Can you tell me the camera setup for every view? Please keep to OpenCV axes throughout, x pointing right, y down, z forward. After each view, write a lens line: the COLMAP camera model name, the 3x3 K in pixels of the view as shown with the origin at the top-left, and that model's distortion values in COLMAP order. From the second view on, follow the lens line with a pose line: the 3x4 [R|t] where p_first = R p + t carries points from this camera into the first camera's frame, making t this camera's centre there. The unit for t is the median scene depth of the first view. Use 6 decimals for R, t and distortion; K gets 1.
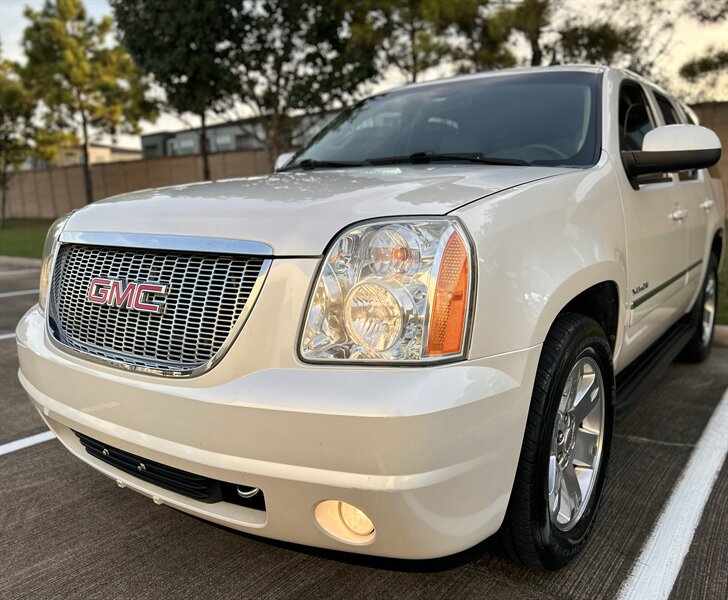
lens RADIAL K [[619.1, 0, 375.6], [0, 619.1, 293.2], [0, 0, 1]] dist [0.030269, -0.034440]
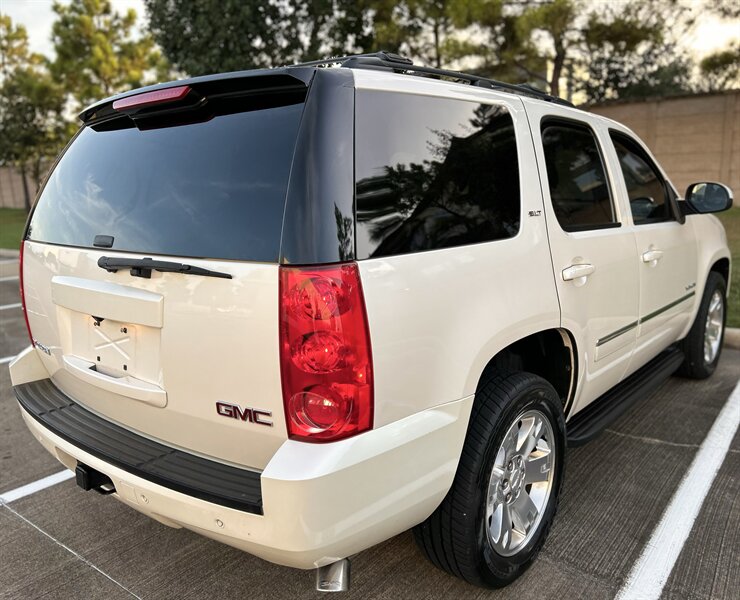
lens RADIAL K [[622.7, 0, 374.5], [0, 622.7, 298.9], [0, 0, 1]] dist [0.013015, -0.007224]
pose [[0.999443, -0.012701, -0.030871, -0.051114], [0.014125, 0.998826, 0.046337, -0.075081], [0.030247, -0.046747, 0.998449, -0.147618]]
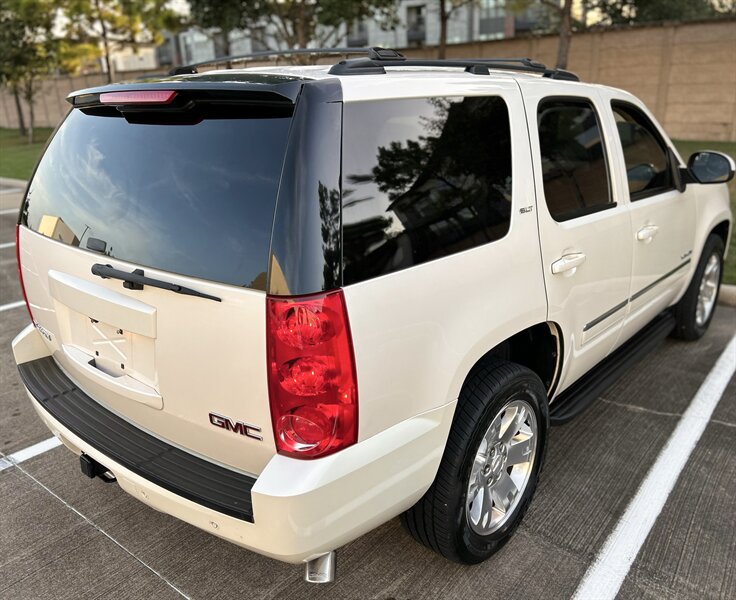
lens RADIAL K [[624.3, 0, 368.0], [0, 624.3, 300.0], [0, 0, 1]] dist [0.011238, -0.000970]
pose [[0.999016, 0.002979, -0.044255, -0.039180], [0.004689, 0.985060, 0.172150, -0.145417], [0.044106, -0.172188, 0.984076, -0.151768]]
